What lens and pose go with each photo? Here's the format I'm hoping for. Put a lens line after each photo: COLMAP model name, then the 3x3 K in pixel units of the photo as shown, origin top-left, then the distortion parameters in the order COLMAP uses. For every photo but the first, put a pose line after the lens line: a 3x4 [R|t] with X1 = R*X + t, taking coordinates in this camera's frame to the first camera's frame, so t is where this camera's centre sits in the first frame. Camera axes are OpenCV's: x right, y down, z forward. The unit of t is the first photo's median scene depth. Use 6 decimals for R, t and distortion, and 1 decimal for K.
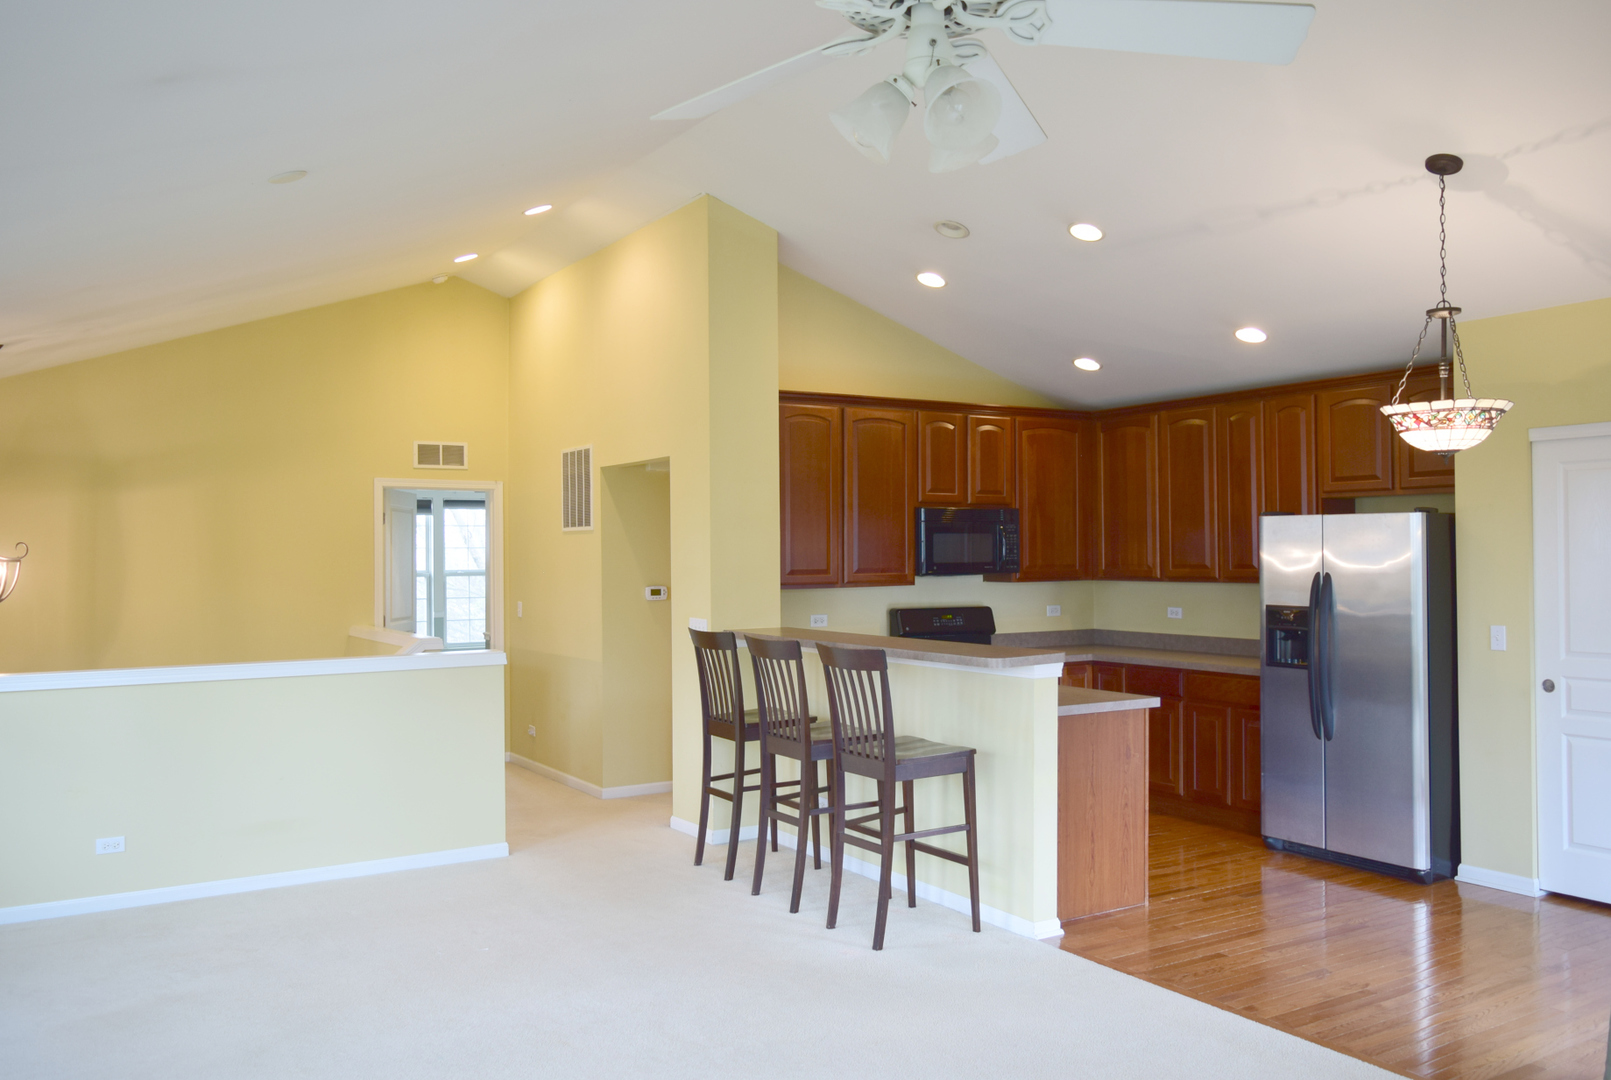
lens RADIAL K [[1290.1, 0, 805.5], [0, 1290.1, 540.0], [0, 0, 1]] dist [-0.006983, -0.001480]
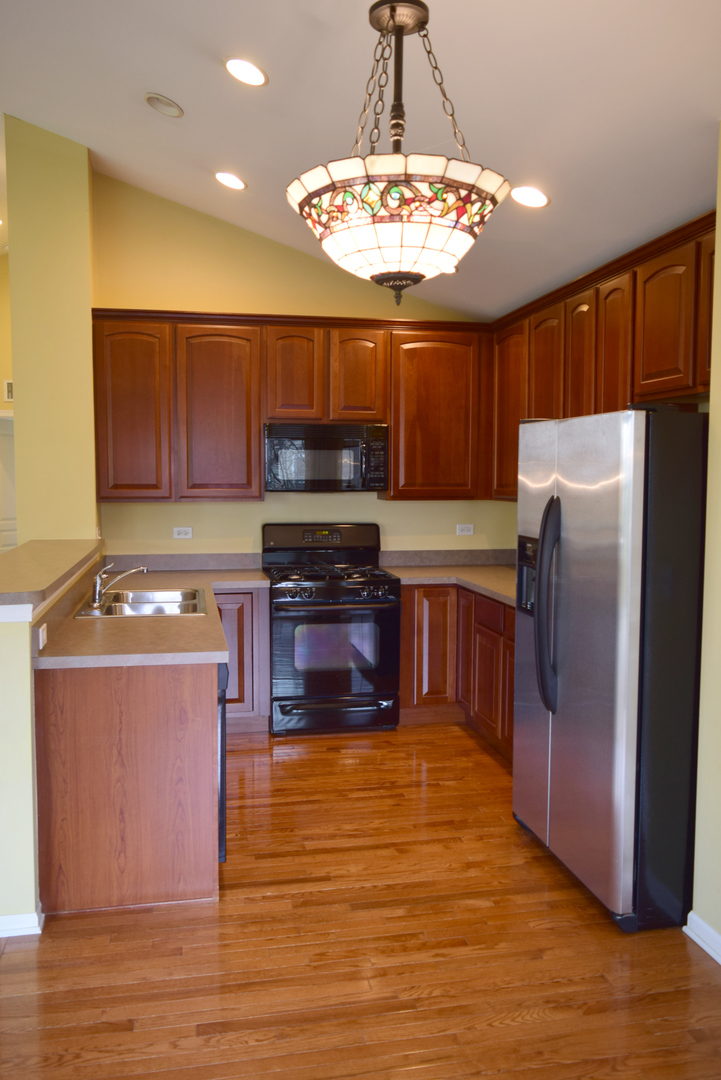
lens RADIAL K [[834.6, 0, 360.5], [0, 834.6, 540.0], [0, 0, 1]] dist [-0.004347, 0.001790]
pose [[0.933988, 0.036513, -0.355434, 0.420793], [-0.005428, 0.996100, 0.088064, 0.007705], [0.357263, -0.080321, 0.930544, 0.446662]]
